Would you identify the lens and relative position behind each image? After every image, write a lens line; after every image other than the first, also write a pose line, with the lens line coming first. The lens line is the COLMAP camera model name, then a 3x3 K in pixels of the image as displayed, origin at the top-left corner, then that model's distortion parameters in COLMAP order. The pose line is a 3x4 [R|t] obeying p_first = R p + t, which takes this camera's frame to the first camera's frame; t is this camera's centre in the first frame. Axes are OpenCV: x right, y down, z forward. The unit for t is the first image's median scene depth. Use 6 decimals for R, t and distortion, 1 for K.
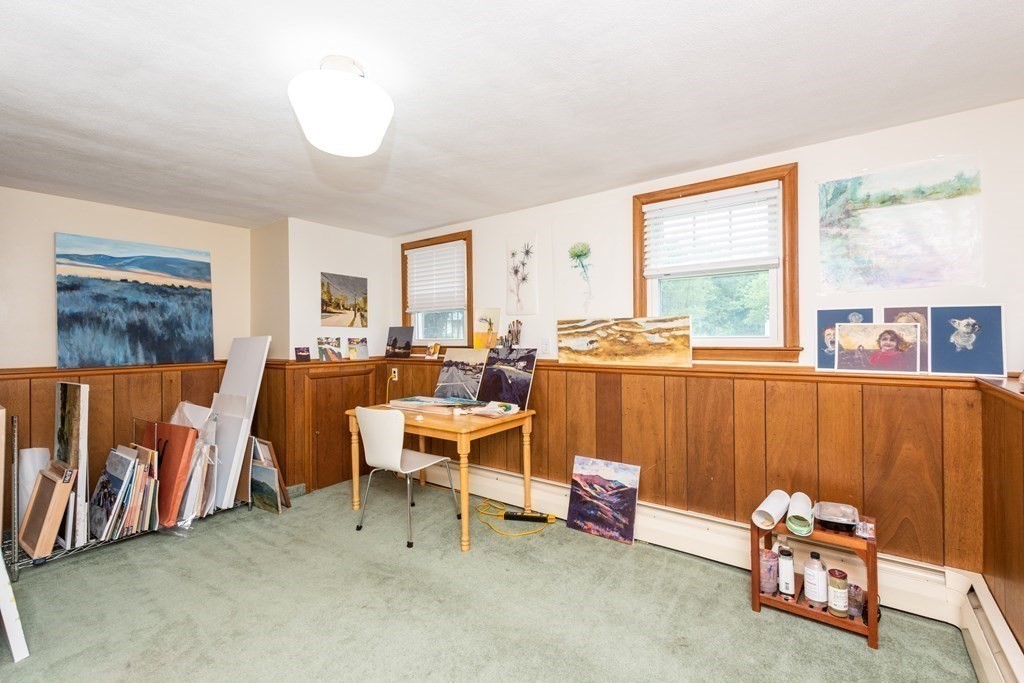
lens RADIAL K [[461.3, 0, 516.4], [0, 461.3, 336.9], [0, 0, 1]] dist [0.022598, -0.012060]
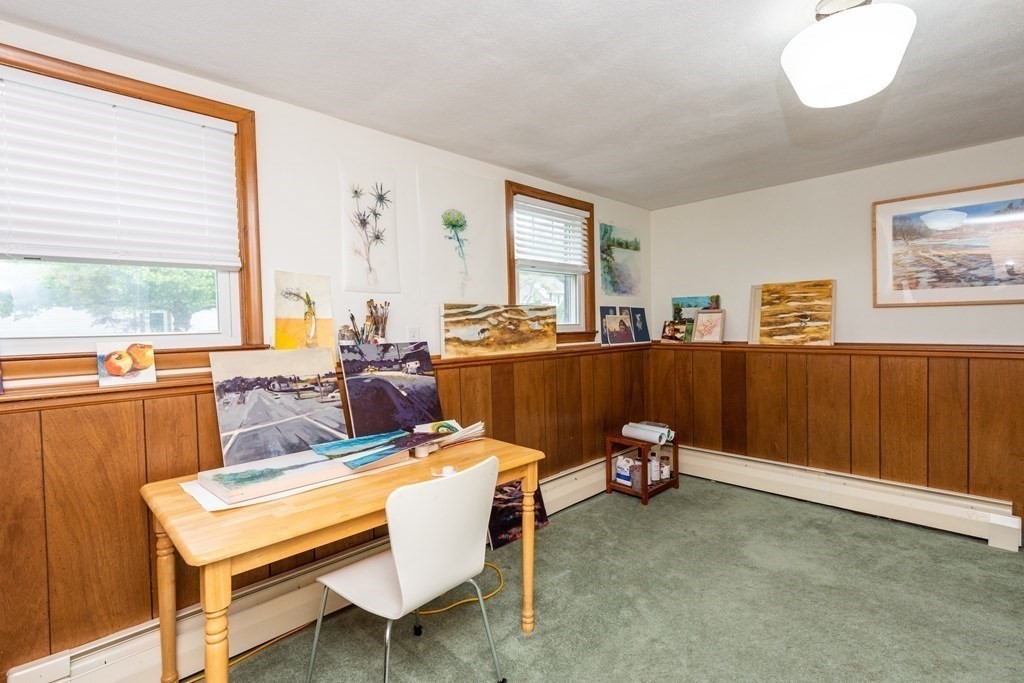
lens RADIAL K [[461.3, 0, 517.5], [0, 461.3, 341.4], [0, 0, 1]] dist [0.022598, -0.012060]
pose [[0.150450, -0.028078, 0.988219, -0.692572], [0.020682, 0.999467, 0.025249, 0.010684], [-0.988401, 0.016639, 0.150951, 0.809116]]
